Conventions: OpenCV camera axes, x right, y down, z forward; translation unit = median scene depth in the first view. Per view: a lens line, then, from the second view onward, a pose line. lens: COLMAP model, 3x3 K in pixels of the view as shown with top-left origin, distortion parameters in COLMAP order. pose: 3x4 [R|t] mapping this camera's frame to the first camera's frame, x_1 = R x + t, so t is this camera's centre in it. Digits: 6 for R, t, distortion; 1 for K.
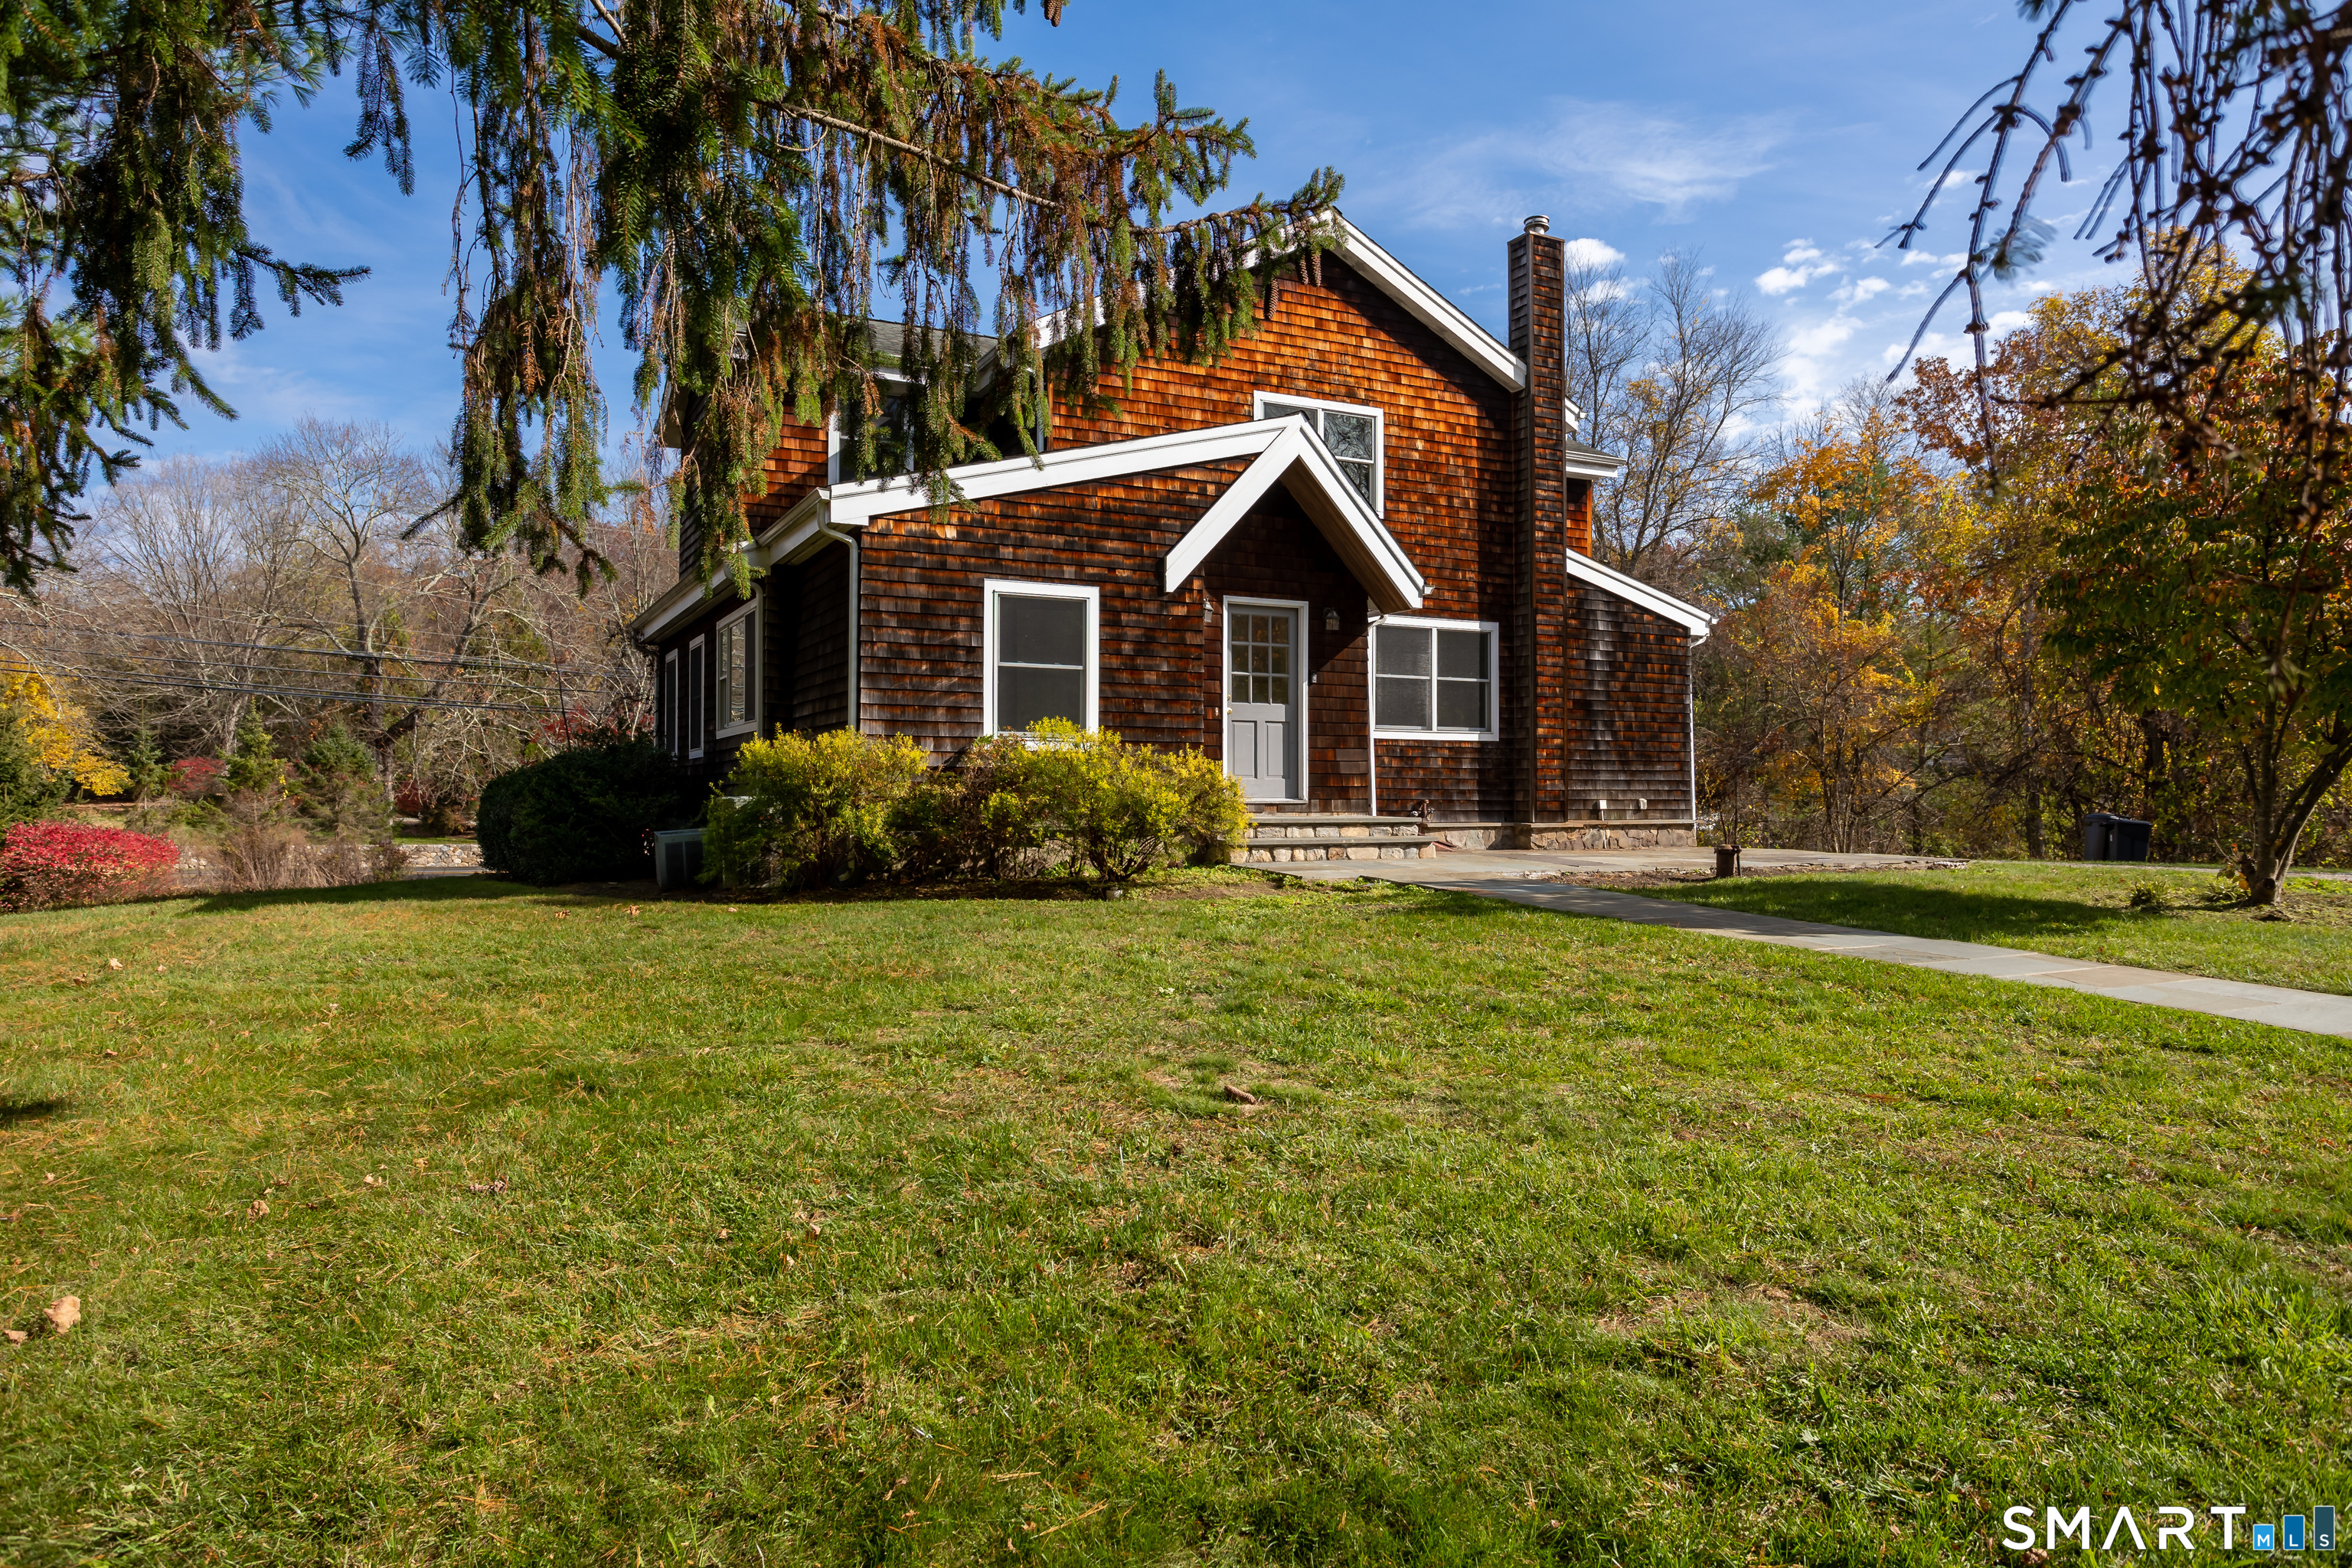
lens RADIAL K [[1468.8, 0, 1171.1], [0, 1468.8, 781.1], [0, 0, 1]] dist [-0.034280, 0.000335]
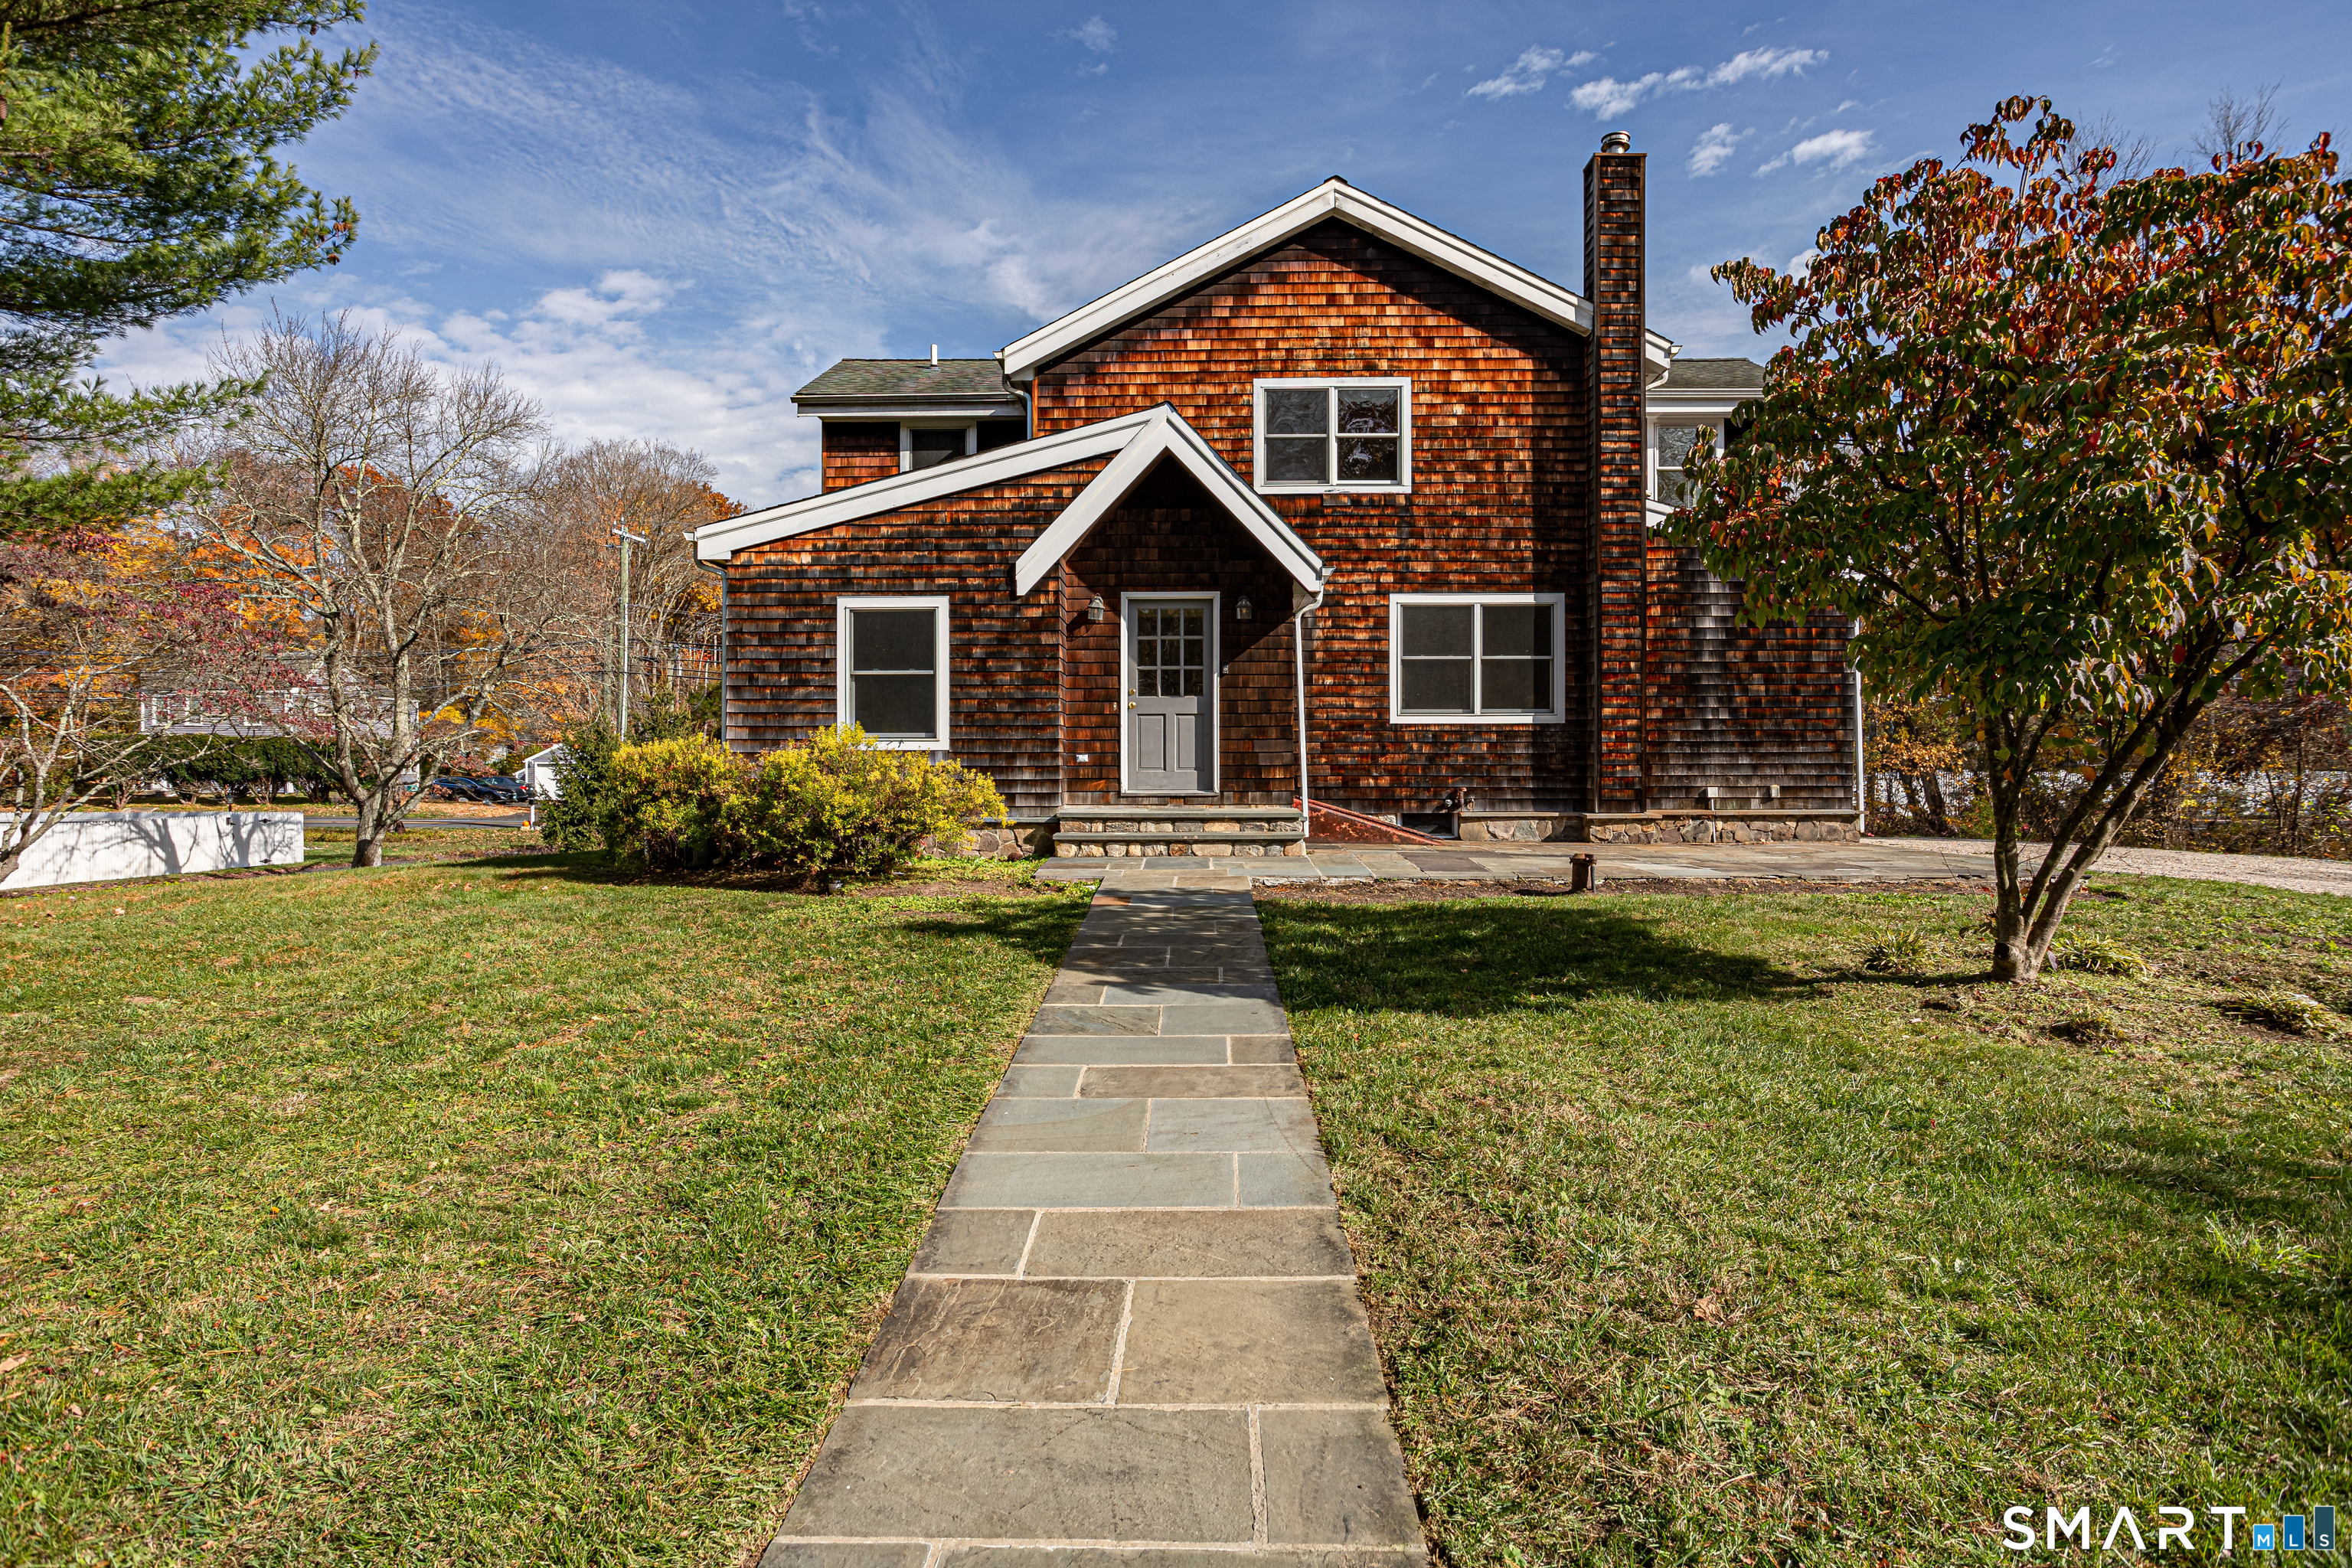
lens RADIAL K [[1311.6, 0, 1171.6], [0, 1311.6, 777.2], [0, 0, 1]] dist [-0.050021, 0.042441]
pose [[0.881432, 0.001857, -0.472307, 0.470904], [0.009887, 0.999701, 0.022382, -0.017143], [0.472208, -0.024397, 0.881150, 0.200161]]
